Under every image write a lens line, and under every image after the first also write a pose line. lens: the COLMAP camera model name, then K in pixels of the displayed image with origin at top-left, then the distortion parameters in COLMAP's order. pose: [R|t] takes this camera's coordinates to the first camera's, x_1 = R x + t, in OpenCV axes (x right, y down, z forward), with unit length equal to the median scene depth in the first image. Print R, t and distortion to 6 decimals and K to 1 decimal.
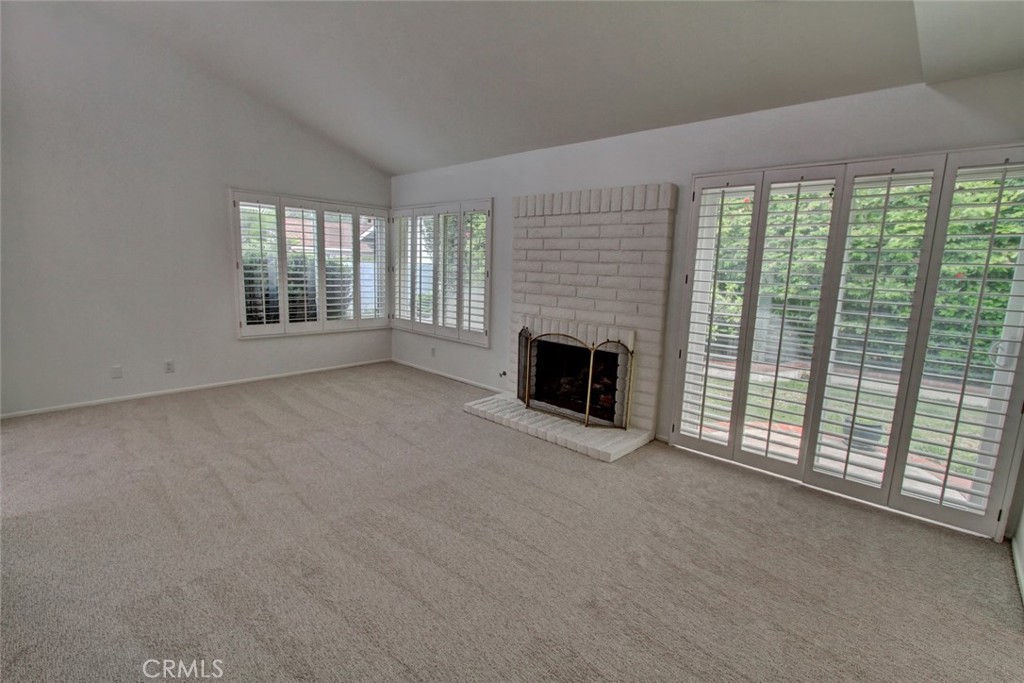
lens RADIAL K [[475.5, 0, 511.7], [0, 475.5, 343.7], [0, 0, 1]] dist [-0.024779, 0.006606]
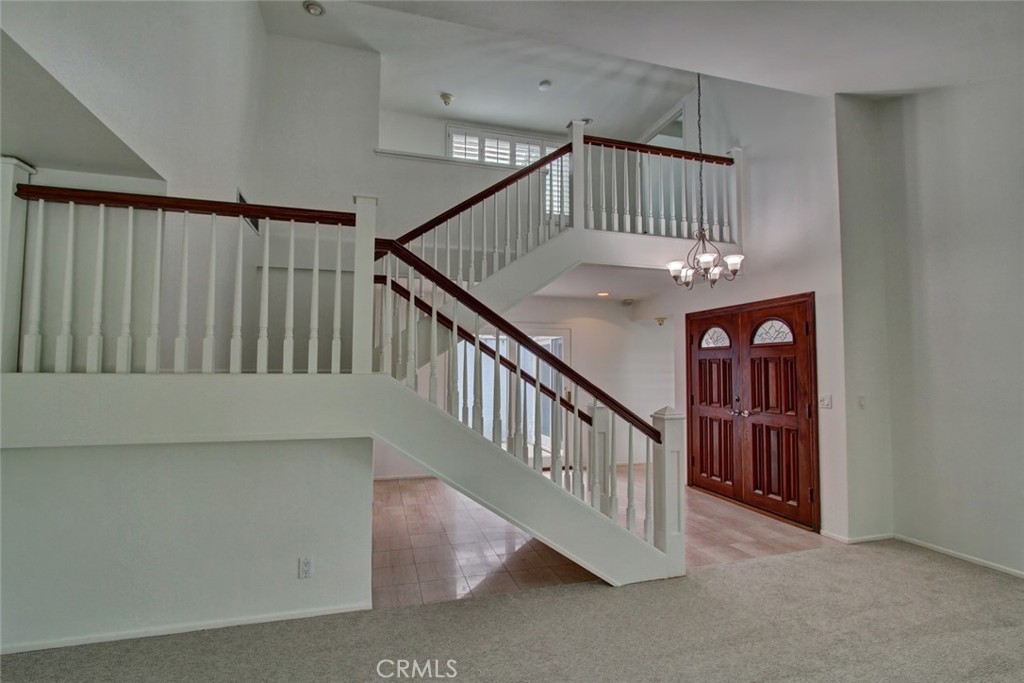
lens RADIAL K [[475.5, 0, 511.7], [0, 475.5, 343.7], [0, 0, 1]] dist [-0.024779, 0.006606]
pose [[-0.514164, -0.078552, -0.854087, 0.184841], [-0.162176, 0.986738, 0.006879, -0.113392], [0.842220, 0.142049, -0.520085, 0.691868]]
